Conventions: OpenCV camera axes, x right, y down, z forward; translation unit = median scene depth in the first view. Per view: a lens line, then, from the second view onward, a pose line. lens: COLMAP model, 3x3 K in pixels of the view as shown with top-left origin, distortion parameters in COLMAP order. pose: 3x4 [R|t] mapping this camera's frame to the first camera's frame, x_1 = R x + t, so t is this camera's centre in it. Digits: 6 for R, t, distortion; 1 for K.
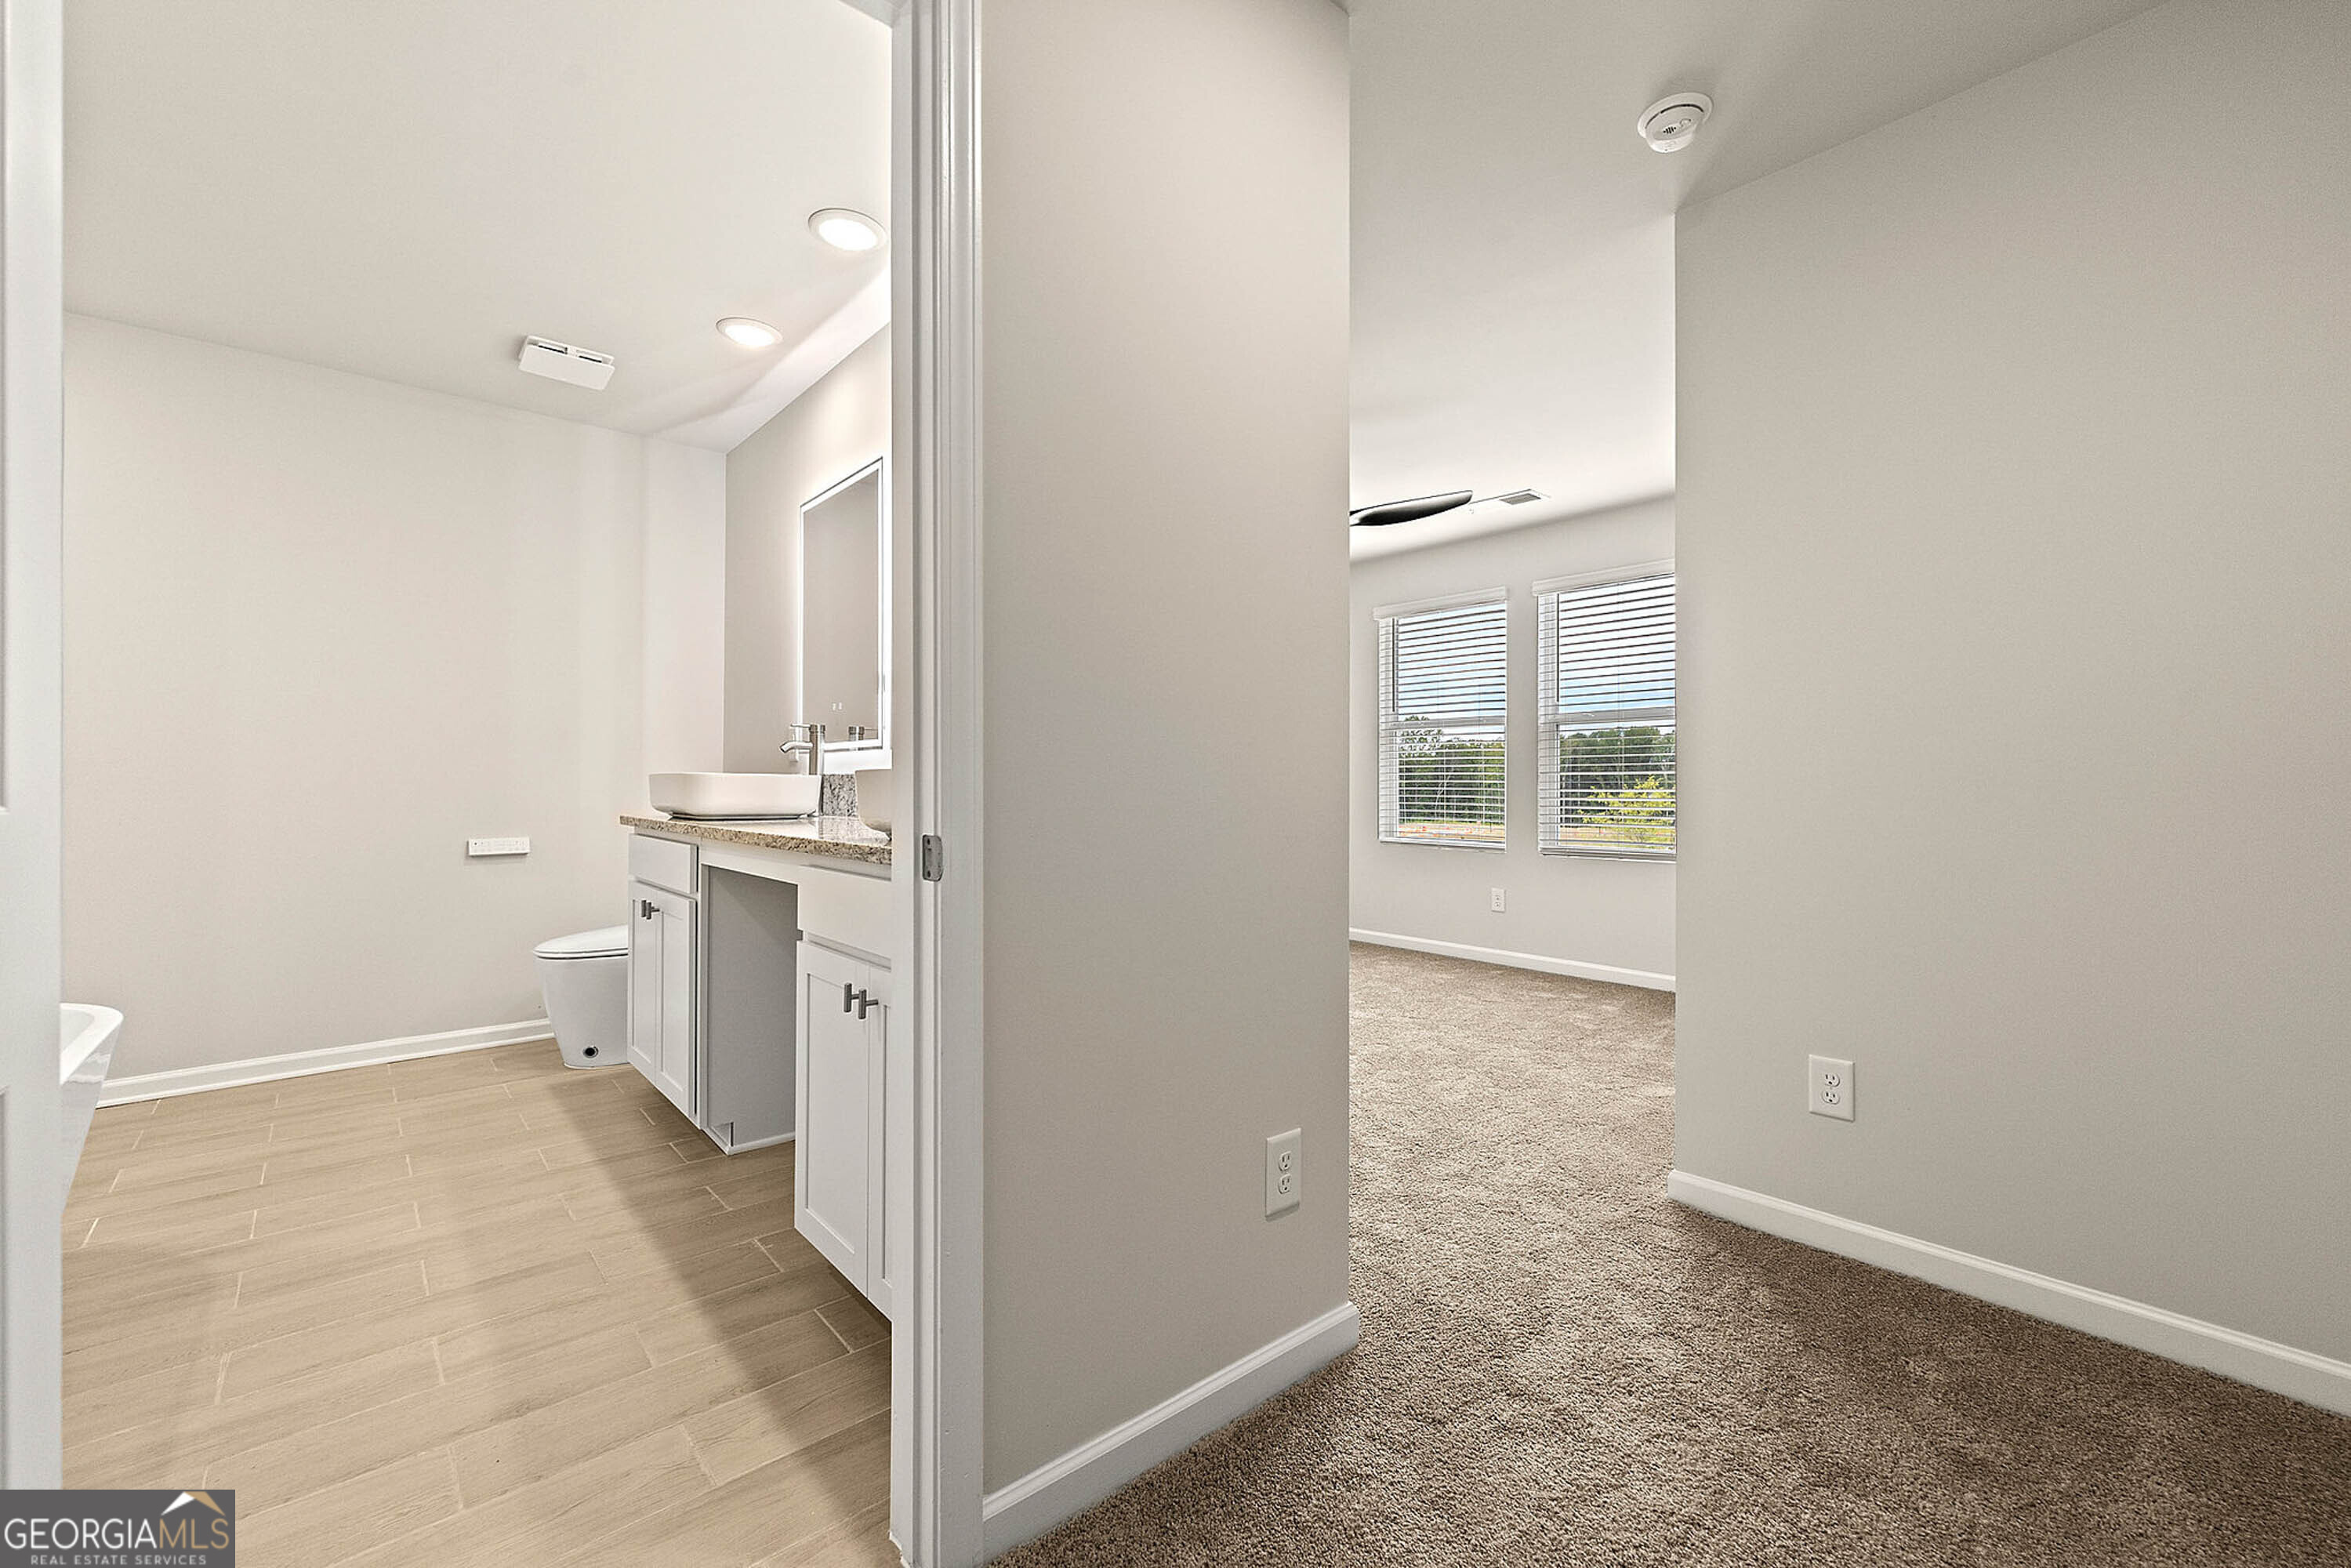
lens RADIAL K [[955.0, 0, 1176.9], [0, 955.0, 783.3], [0, 0, 1]] dist [0.000223, -0.000050]
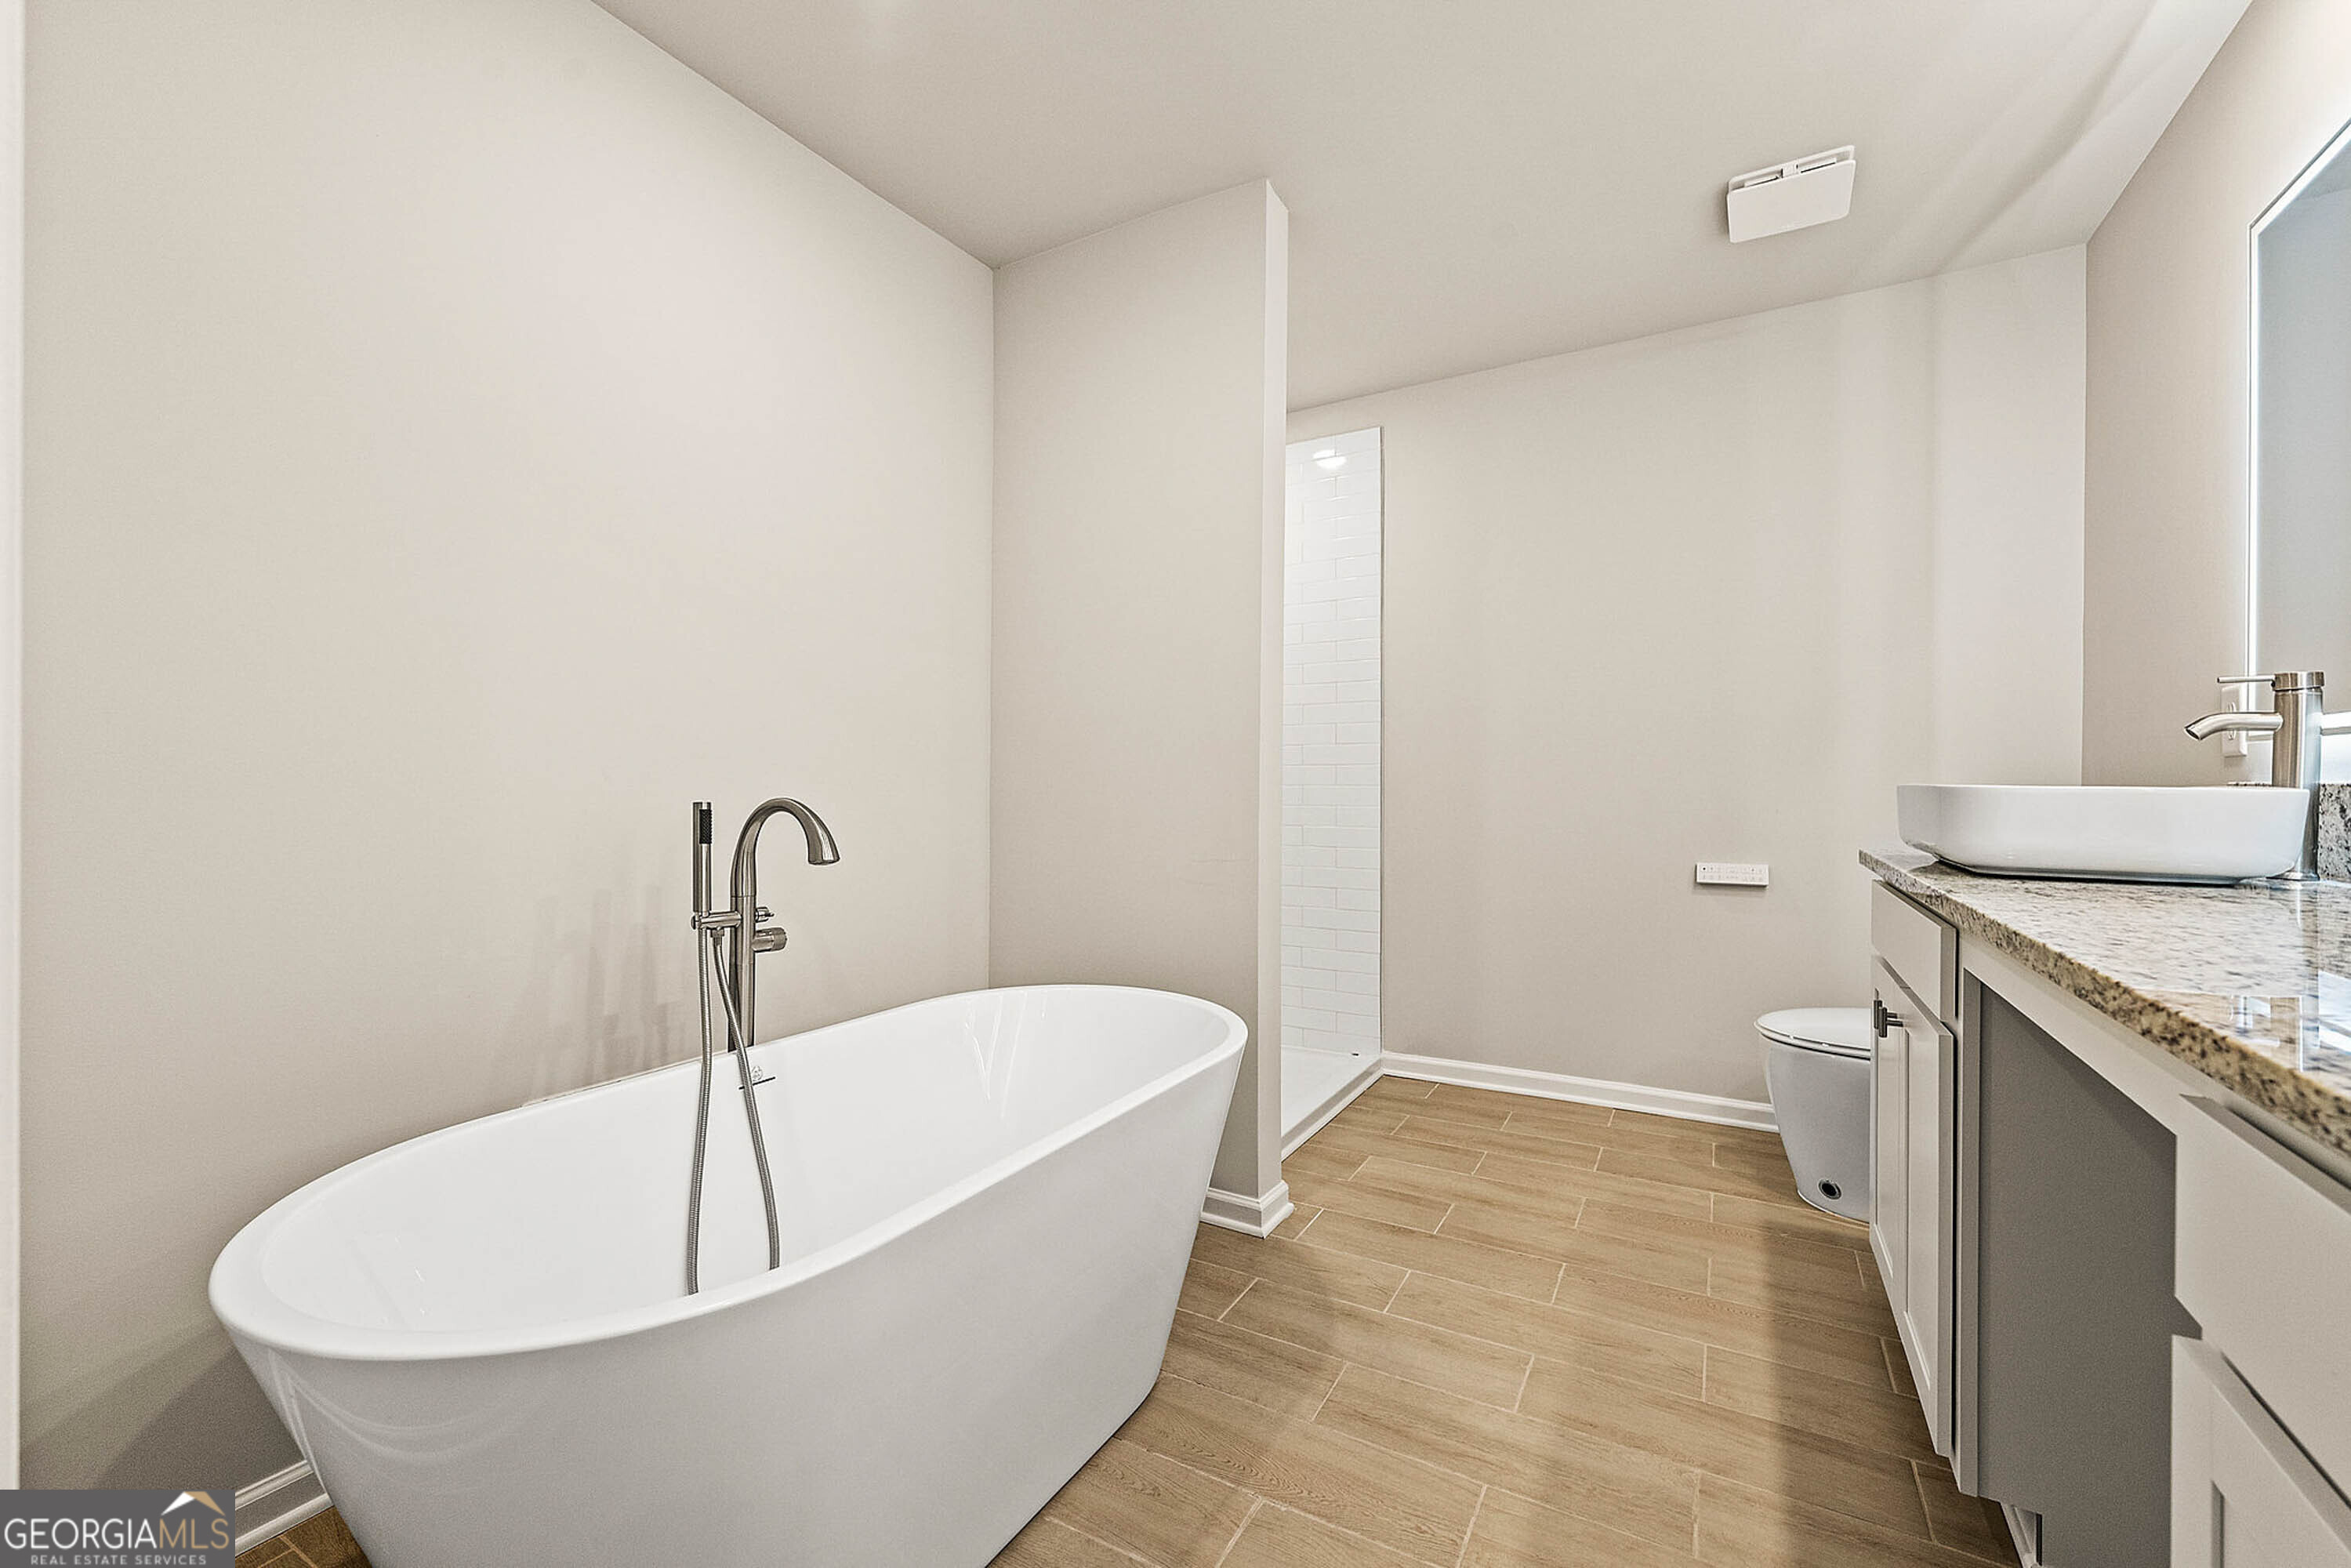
lens RADIAL K [[955.0, 0, 1194.1], [0, 955.0, 784.8], [0, 0, 1]] dist [0.000223, -0.000050]
pose [[0.334948, -0.000954, -0.942236, -0.159935], [0.001413, 0.999999, -0.000510, -0.012102], [0.942235, -0.001160, 0.334949, 0.450727]]
